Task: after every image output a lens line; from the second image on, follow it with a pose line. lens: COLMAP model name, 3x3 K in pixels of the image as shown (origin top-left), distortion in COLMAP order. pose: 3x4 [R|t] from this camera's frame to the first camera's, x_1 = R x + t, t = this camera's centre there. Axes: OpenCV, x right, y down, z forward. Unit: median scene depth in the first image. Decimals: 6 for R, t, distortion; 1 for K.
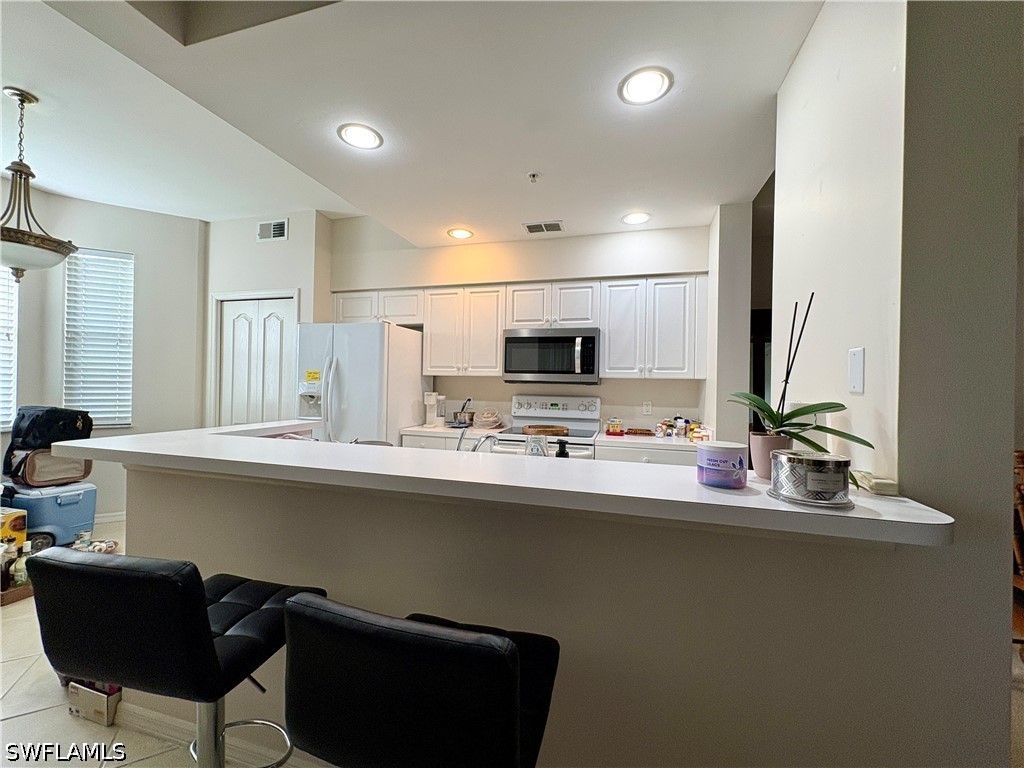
lens RADIAL K [[409.5, 0, 512.0], [0, 409.5, 384.0], [0, 0, 1]] dist [0.000155, 0.000083]
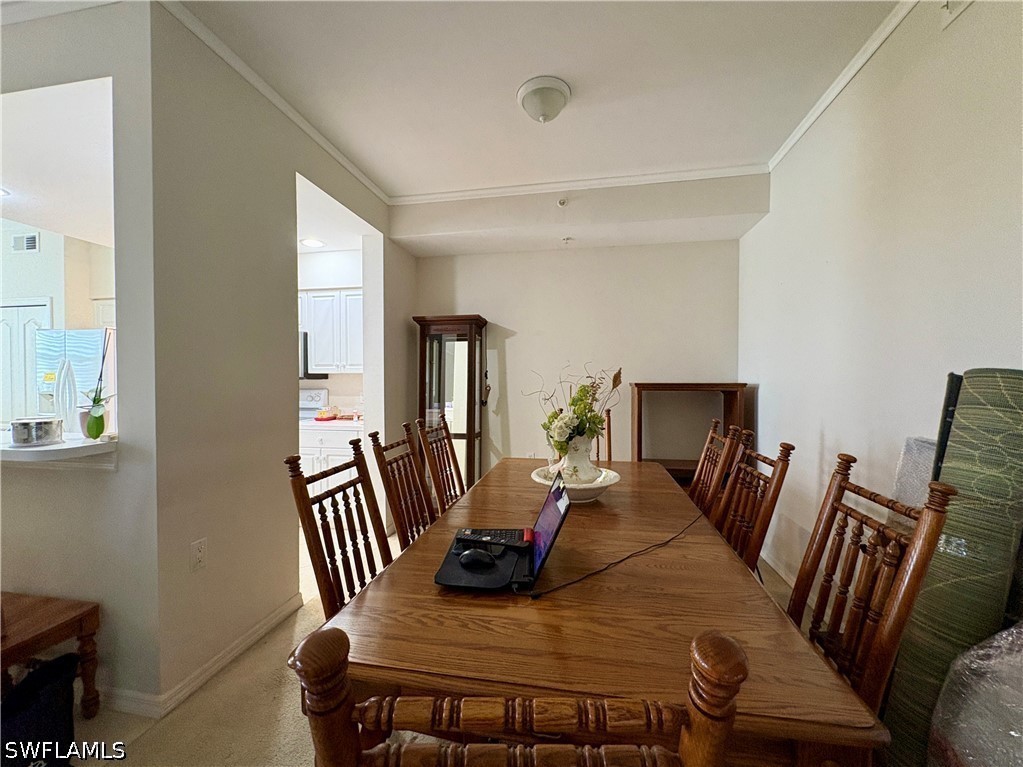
lens RADIAL K [[409.1, 0, 511.5], [0, 409.1, 383.5], [0, 0, 1]] dist [0.000155, 0.000083]
pose [[0.994802, -0.021706, 0.099483, 0.666401], [0.019974, 0.999632, 0.018371, 0.003916], [-0.099845, -0.016288, 0.994870, -0.246742]]
